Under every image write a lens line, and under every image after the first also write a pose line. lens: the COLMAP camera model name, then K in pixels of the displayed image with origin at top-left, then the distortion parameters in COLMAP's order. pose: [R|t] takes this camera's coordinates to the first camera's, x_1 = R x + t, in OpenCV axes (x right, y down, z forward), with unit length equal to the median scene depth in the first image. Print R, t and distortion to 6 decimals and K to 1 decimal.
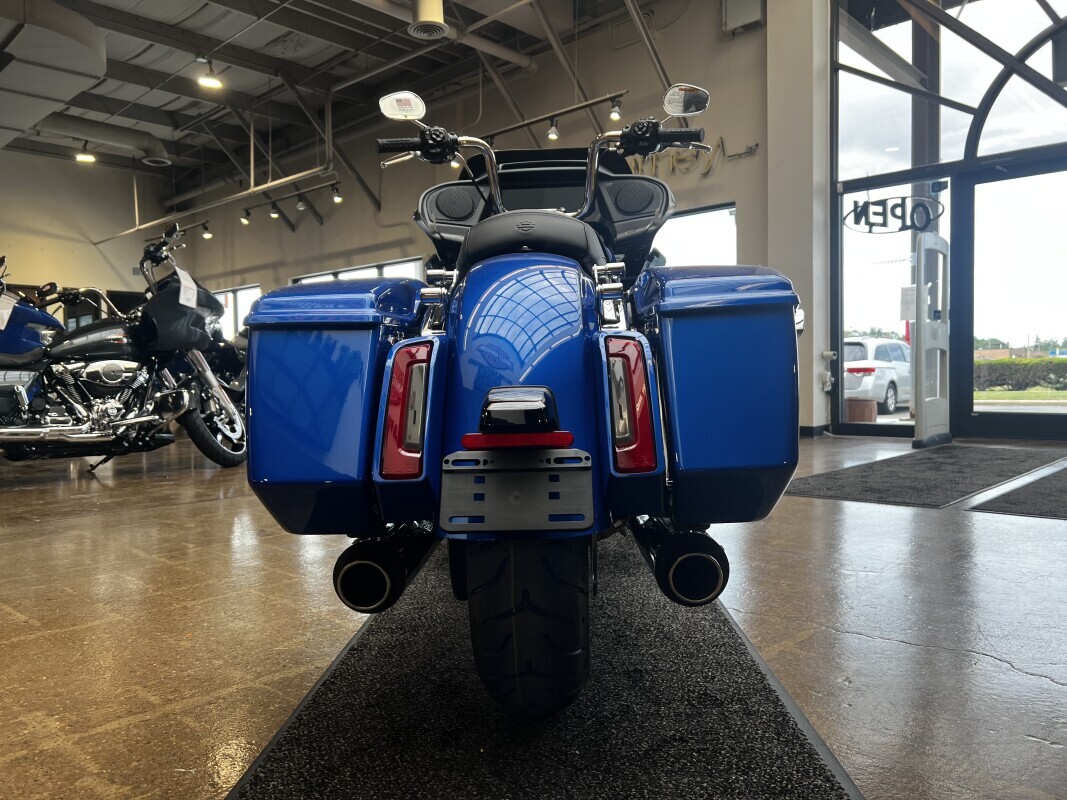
lens RADIAL K [[809.6, 0, 534.5], [0, 809.6, 400.1], [0, 0, 1]] dist [0.048517, -0.055529]
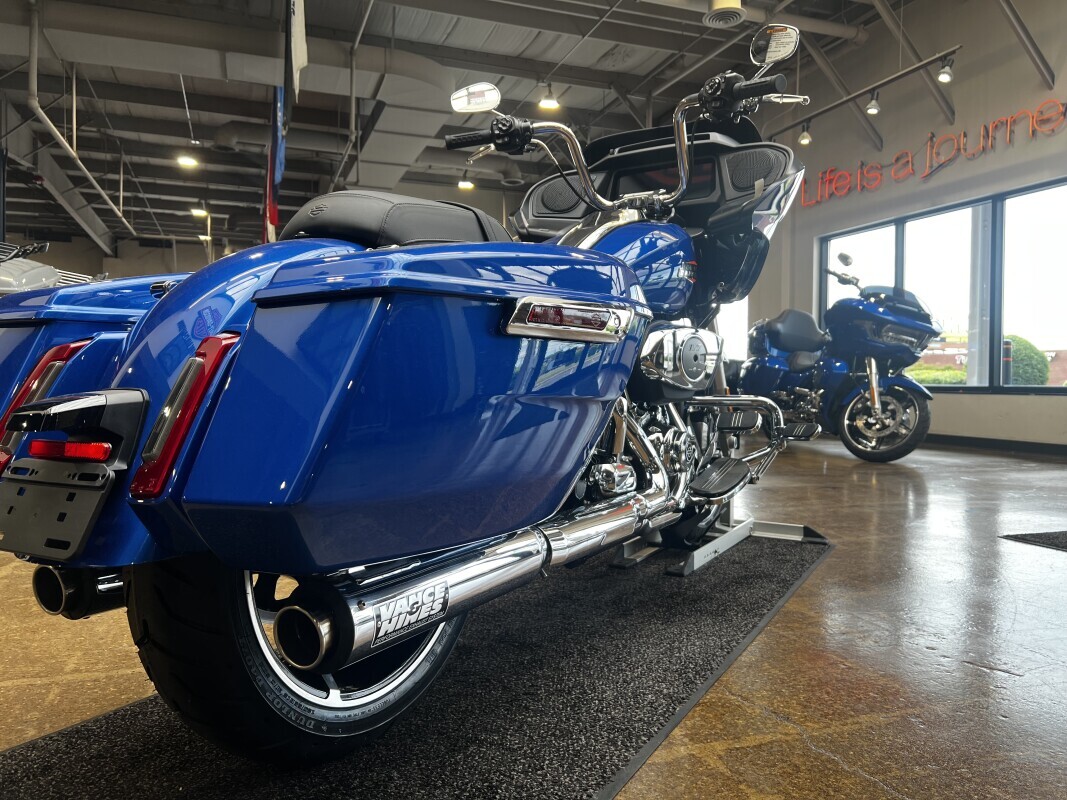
lens RADIAL K [[806.2, 0, 534.0], [0, 806.2, 401.2], [0, 0, 1]] dist [0.016922, -0.024100]
pose [[0.891068, 0.032368, -0.452715, 0.100064], [-0.032890, 0.999436, 0.006720, -0.003576], [0.452677, 0.008902, 0.891630, 0.053444]]
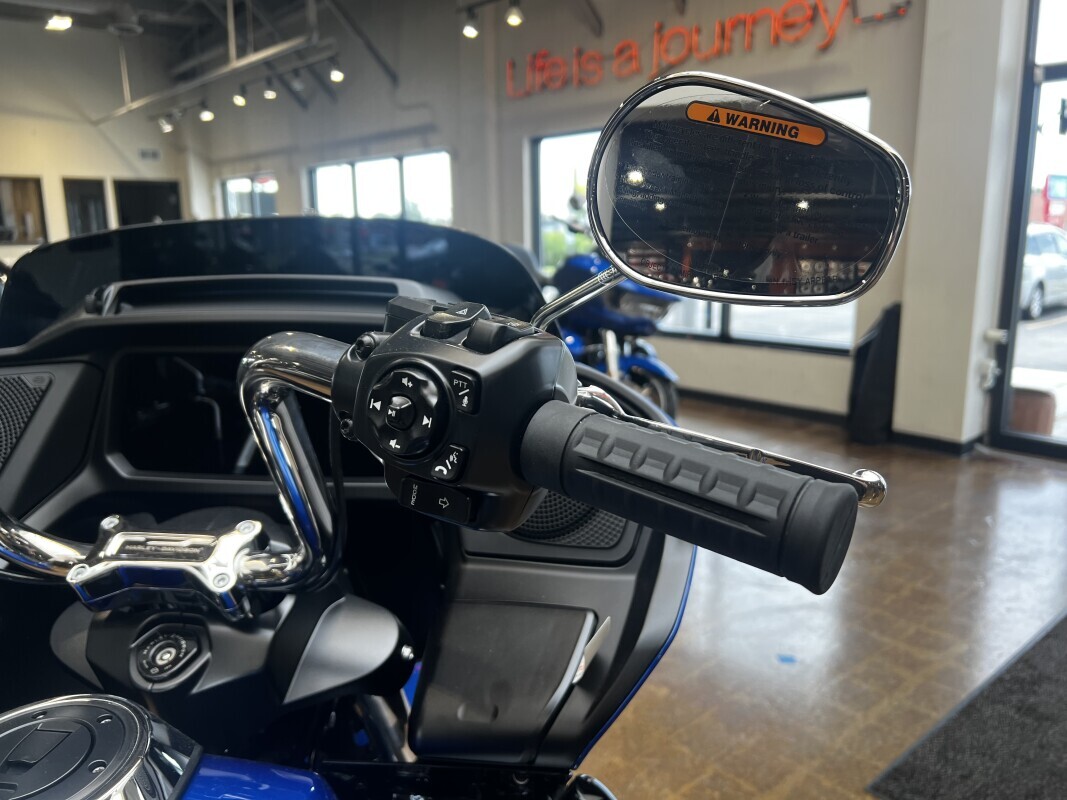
lens RADIAL K [[840.2, 0, 534.6], [0, 840.2, 398.2], [0, 0, 1]] dist [0.043531, -0.053412]
pose [[0.993715, 0.026072, -0.108865, 0.054628], [-0.007652, 0.986046, 0.166299, -0.104212], [0.111682, -0.164421, 0.980047, 0.234759]]
